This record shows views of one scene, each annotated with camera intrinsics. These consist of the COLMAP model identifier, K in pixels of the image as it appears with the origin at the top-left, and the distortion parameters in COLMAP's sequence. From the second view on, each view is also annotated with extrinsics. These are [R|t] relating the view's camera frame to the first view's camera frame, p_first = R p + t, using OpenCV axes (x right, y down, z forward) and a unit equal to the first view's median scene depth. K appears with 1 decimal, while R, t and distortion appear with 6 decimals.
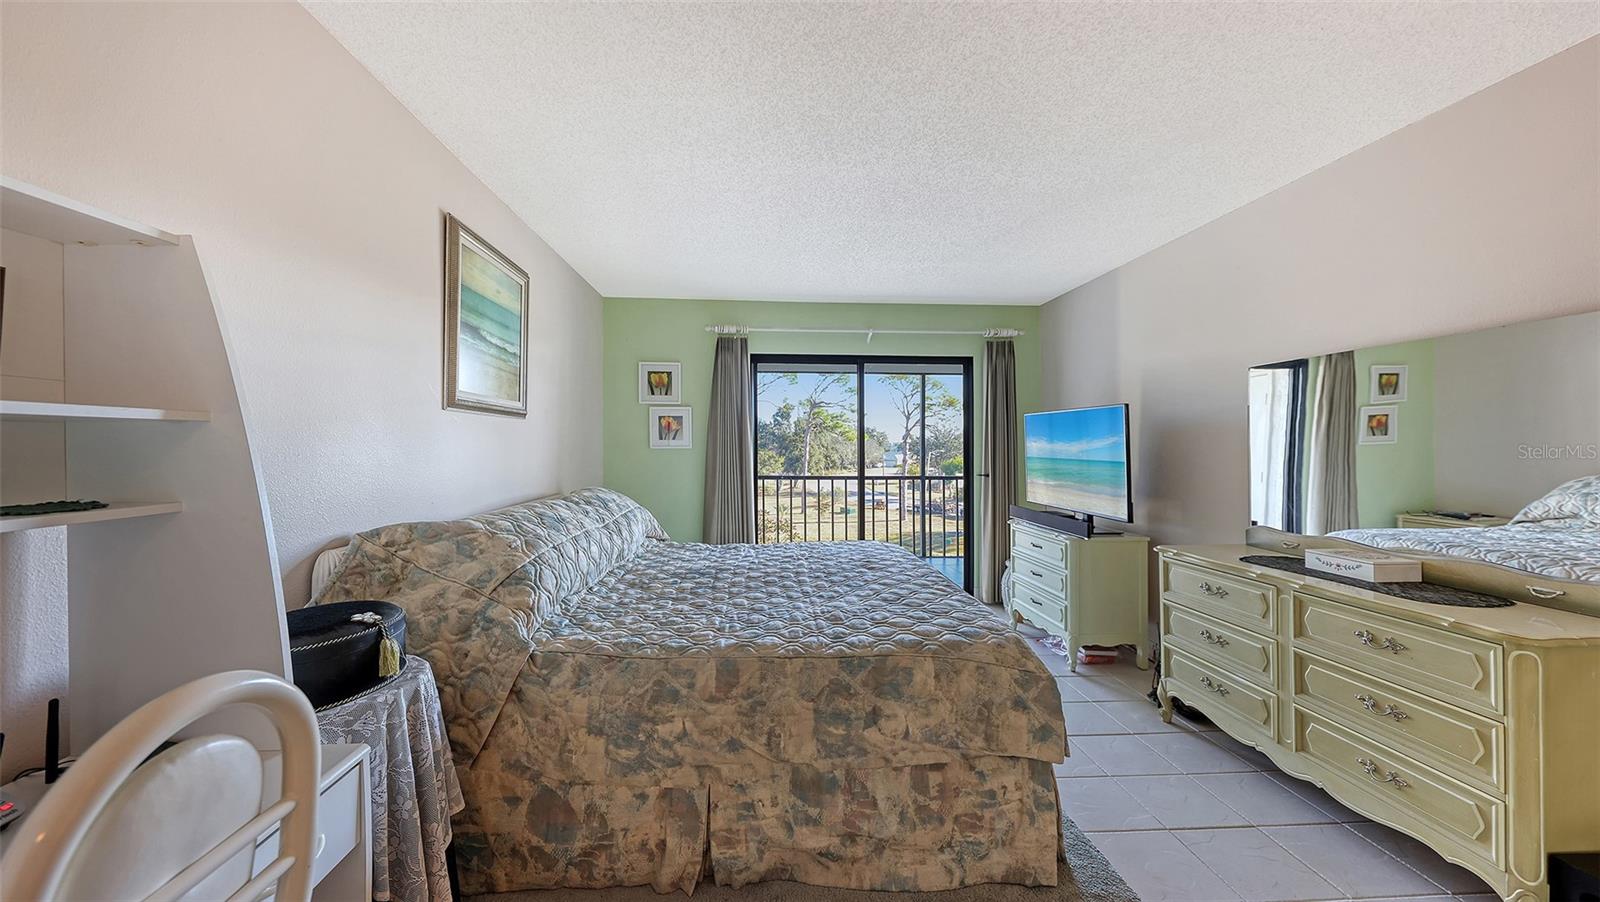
lens RADIAL K [[558.0, 0, 801.2], [0, 558.0, 444.2], [0, 0, 1]] dist [0.006056, -0.002076]
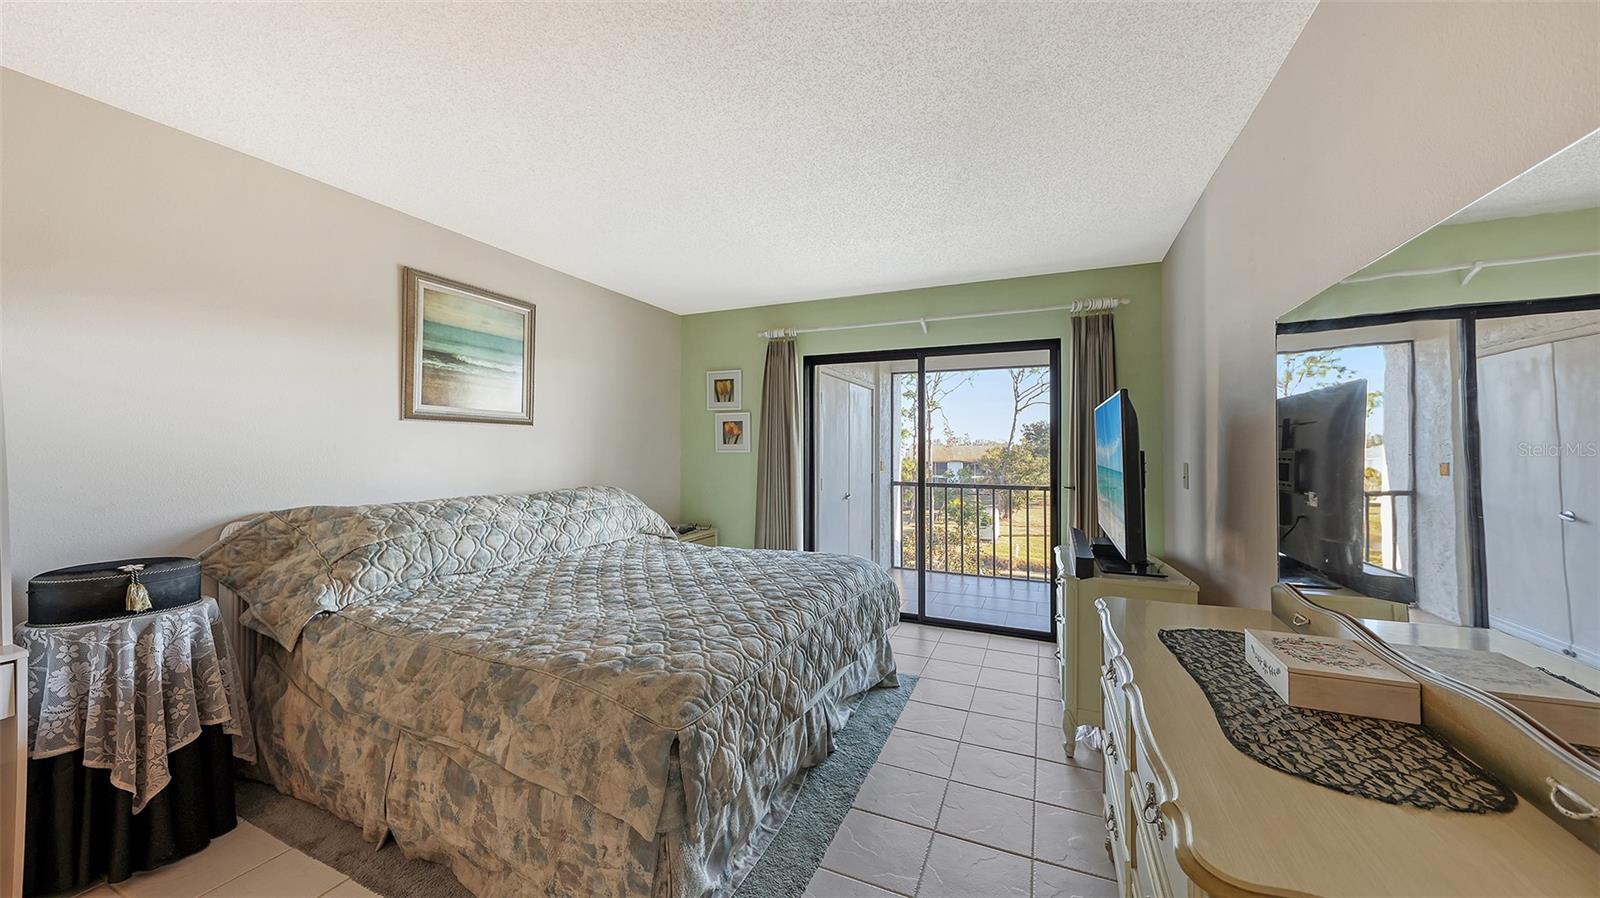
lens RADIAL K [[558.0, 0, 812.9], [0, 558.0, 447.8], [0, 0, 1]] dist [0.006056, -0.002076]
pose [[0.889188, 0.000040, -0.457542, 0.626102], [-0.001445, 0.999995, -0.002722, 0.002543], [0.457539, 0.003082, 0.889184, 0.231176]]
